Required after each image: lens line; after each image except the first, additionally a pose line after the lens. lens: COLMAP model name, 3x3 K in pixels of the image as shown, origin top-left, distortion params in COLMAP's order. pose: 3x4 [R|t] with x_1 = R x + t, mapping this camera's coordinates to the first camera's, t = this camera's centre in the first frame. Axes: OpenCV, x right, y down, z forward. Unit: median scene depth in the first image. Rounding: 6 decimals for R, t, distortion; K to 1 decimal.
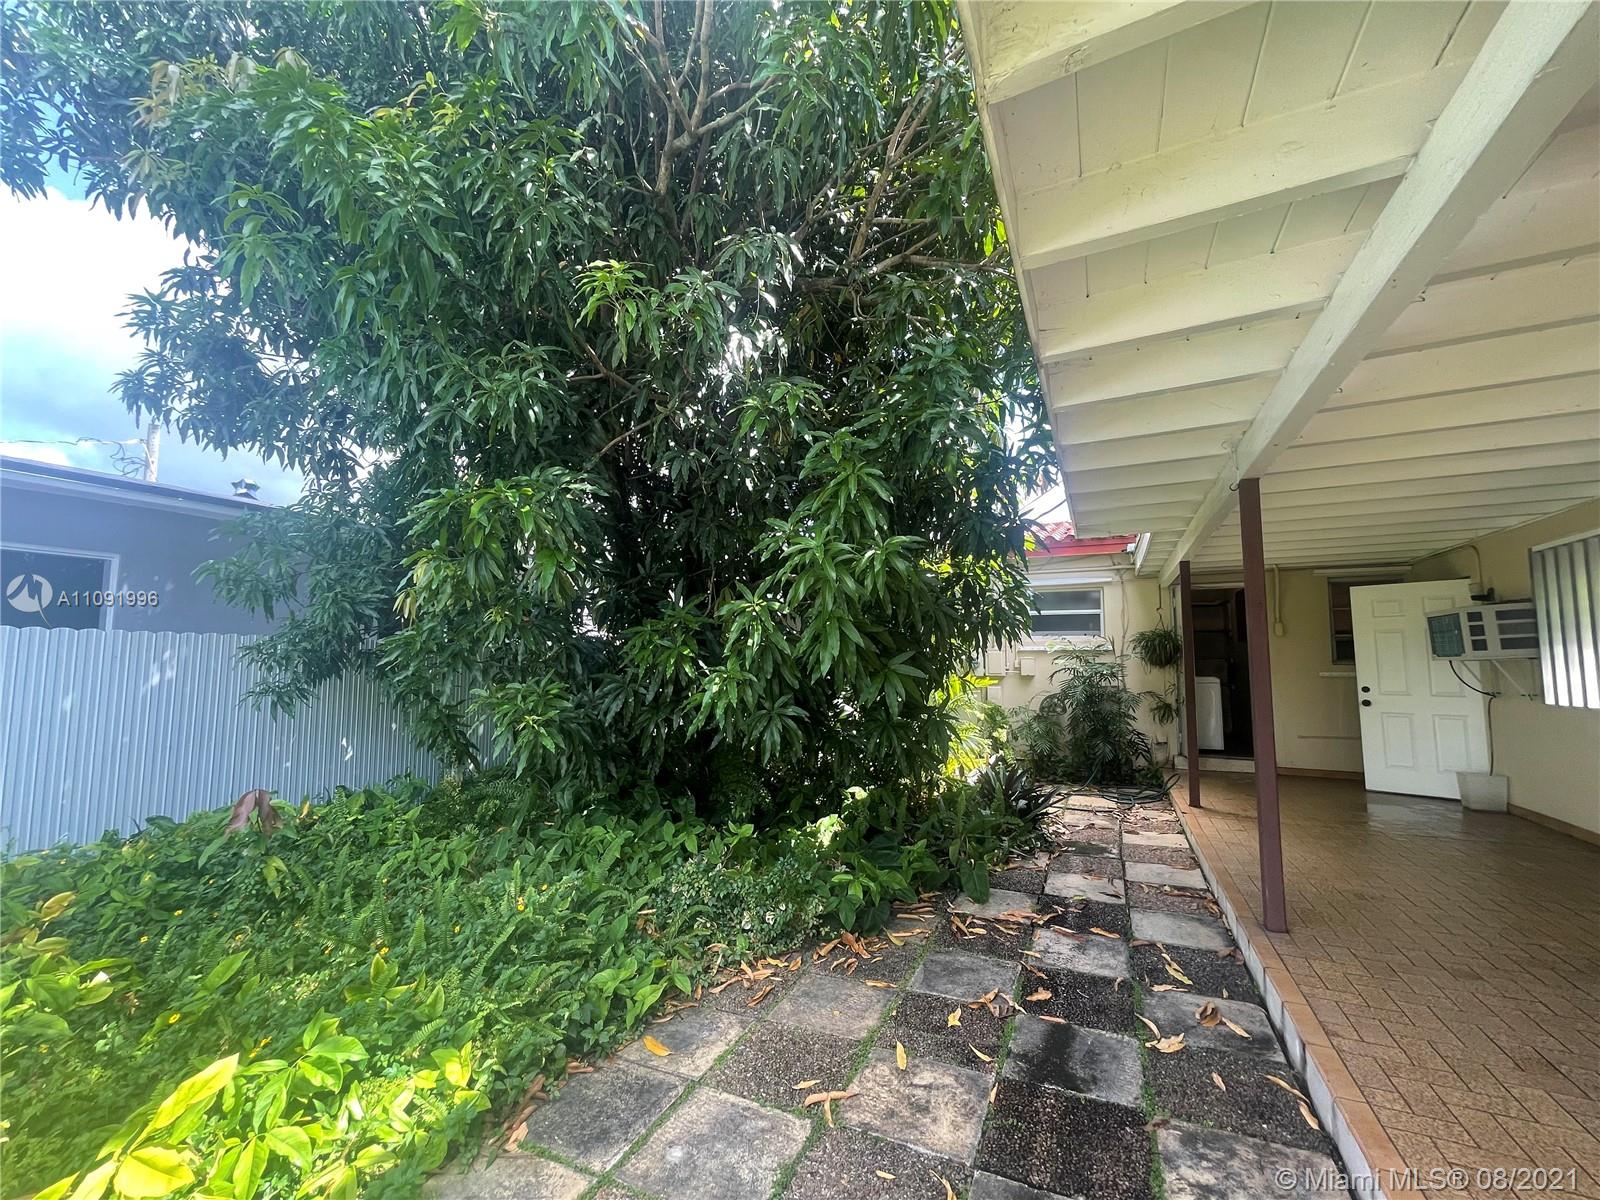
lens RADIAL K [[648.5, 0, 789.6], [0, 648.5, 603.5], [0, 0, 1]] dist [-0.005430, 0.003568]
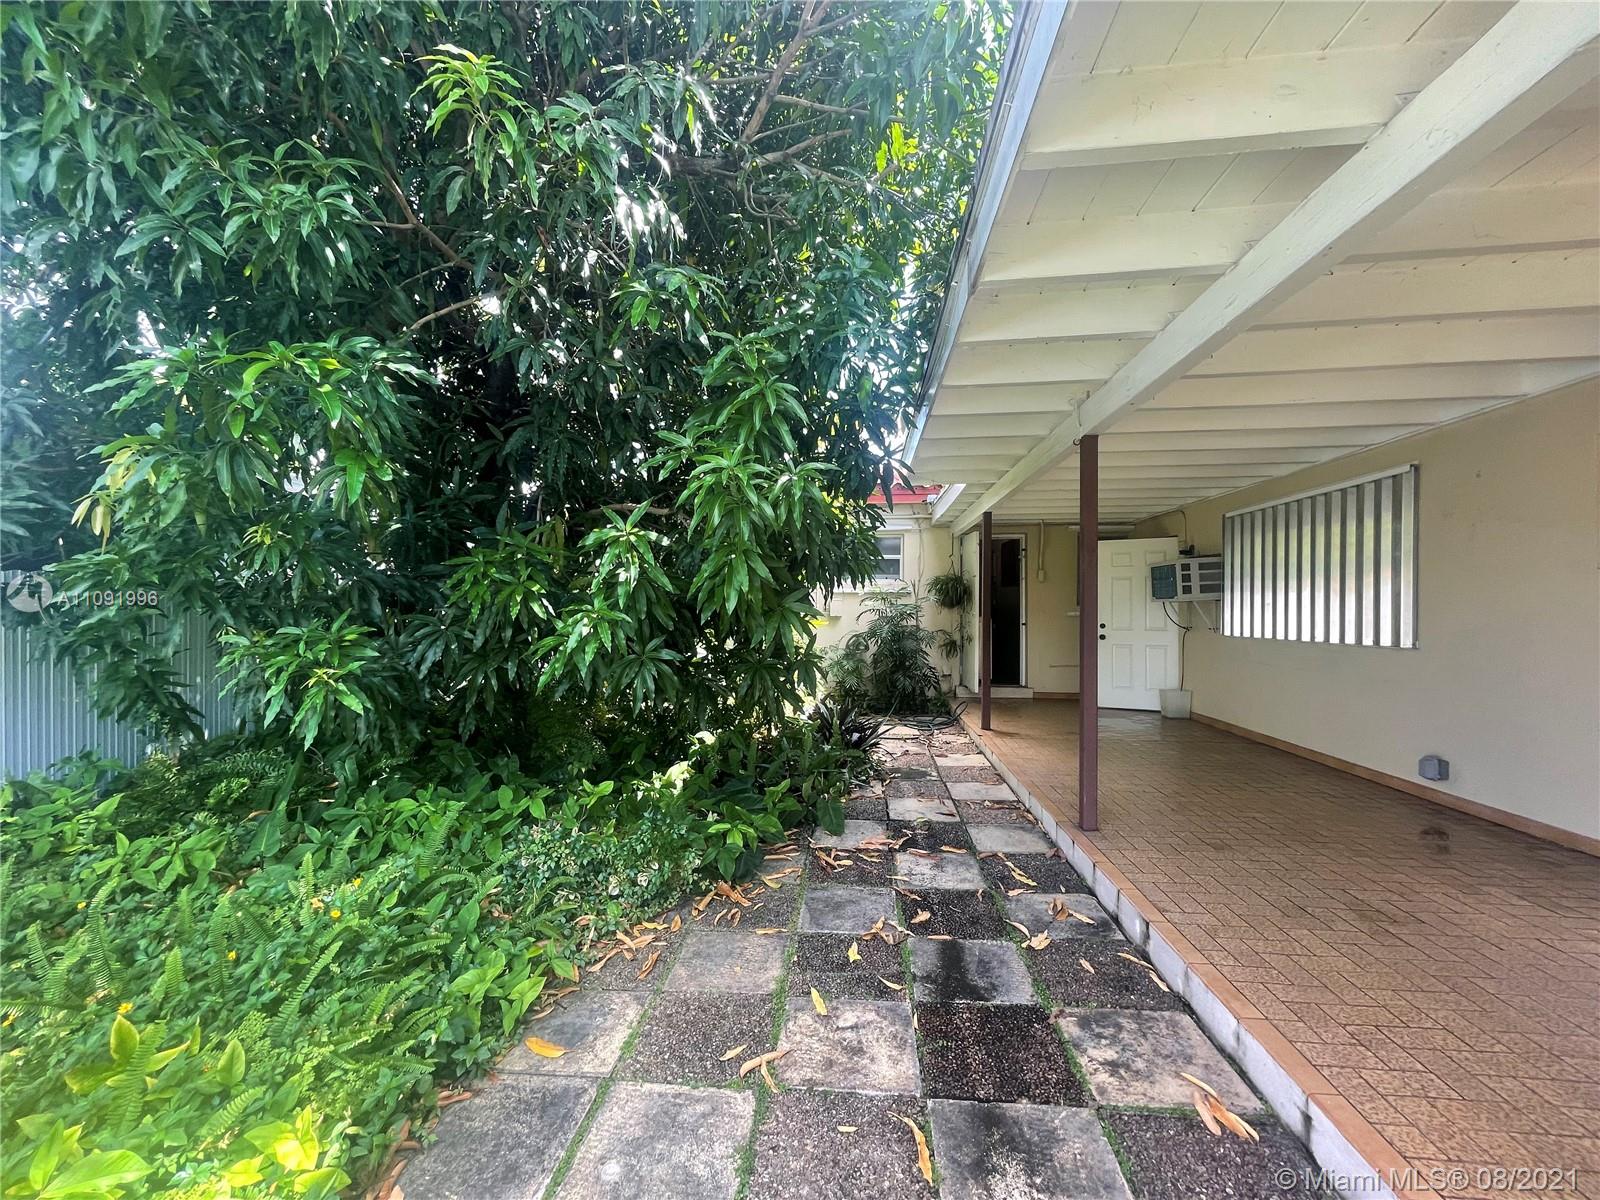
lens RADIAL K [[648.5, 0, 789.6], [0, 648.5, 603.5], [0, 0, 1]] dist [-0.005430, 0.003568]
pose [[0.942364, 0.001122, 0.334588, -0.139381], [-0.030268, 0.996180, 0.081910, 0.017206], [-0.333218, -0.087317, 0.938798, 0.107878]]
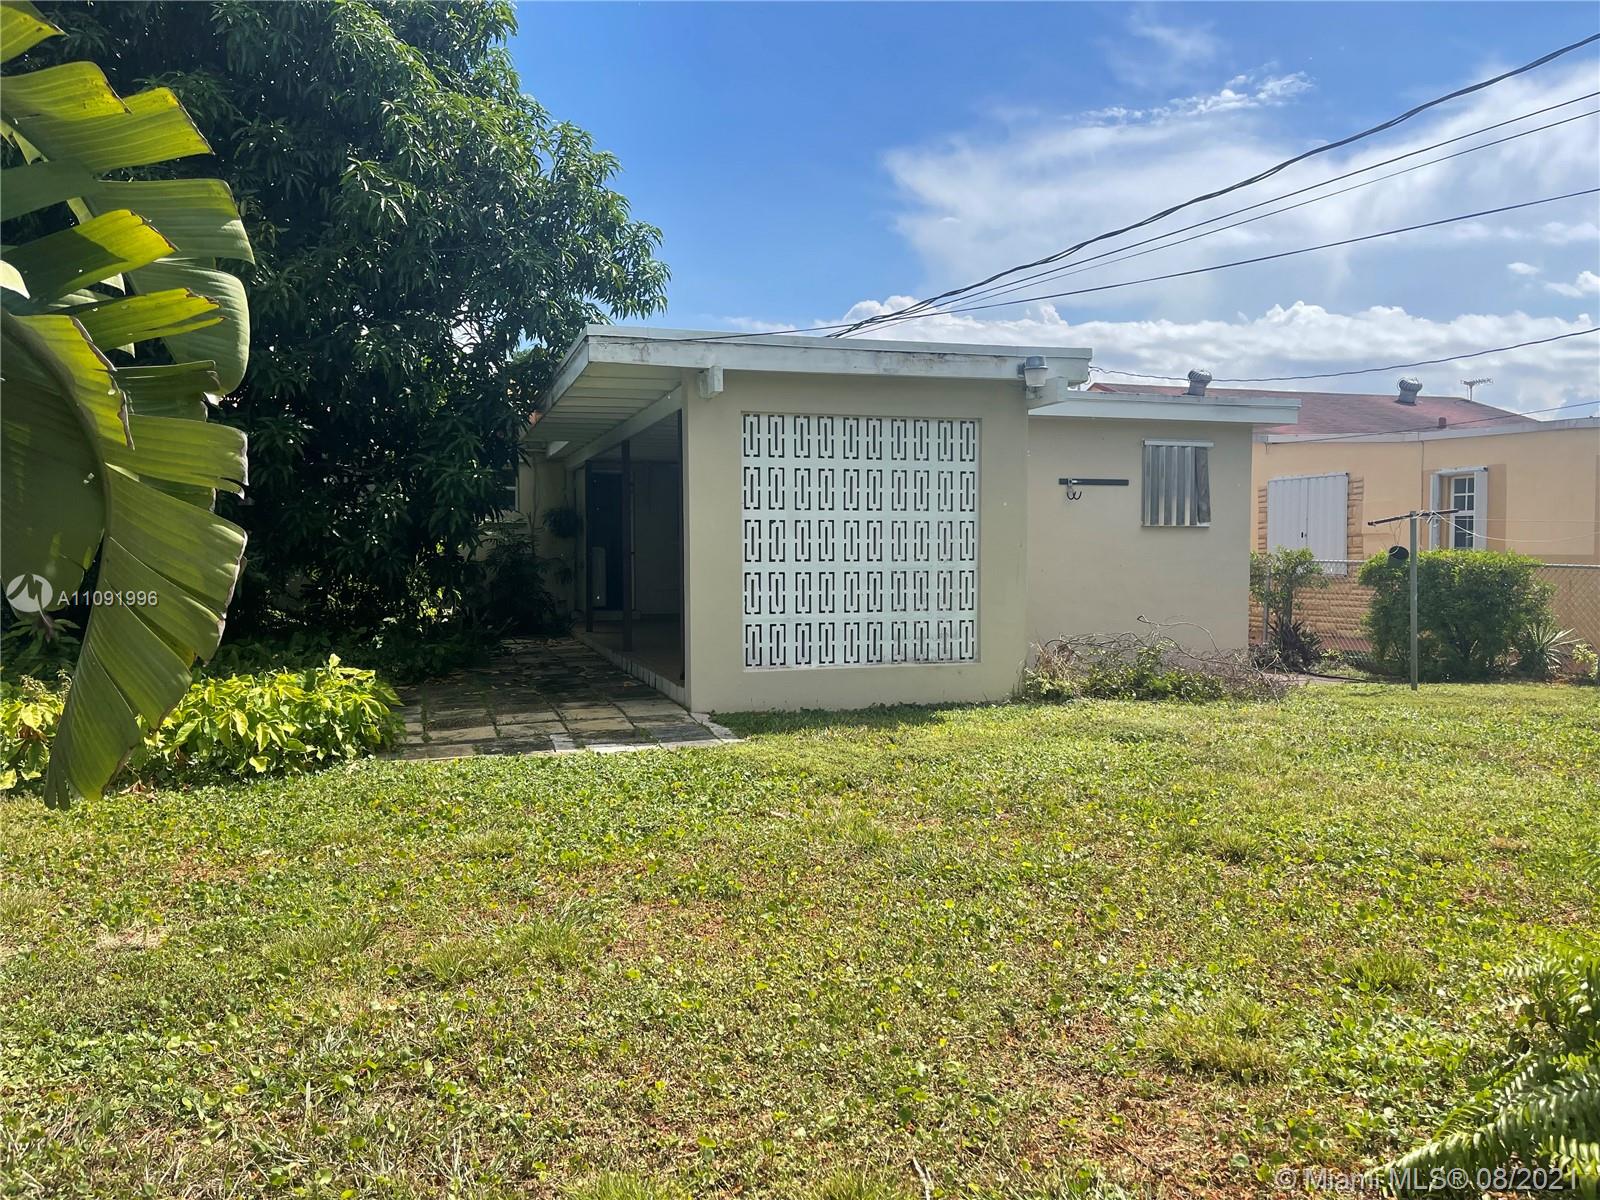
lens RADIAL K [[1219.6, 0, 827.4], [0, 1219.6, 603.9], [0, 0, 1]] dist [0.069338, -0.102852]
pose [[0.715214, -0.036379, 0.697959, -1.548287], [-0.058926, 0.991950, 0.112086, -0.147995], [-0.696417, -0.121293, 0.707312, -2.231576]]
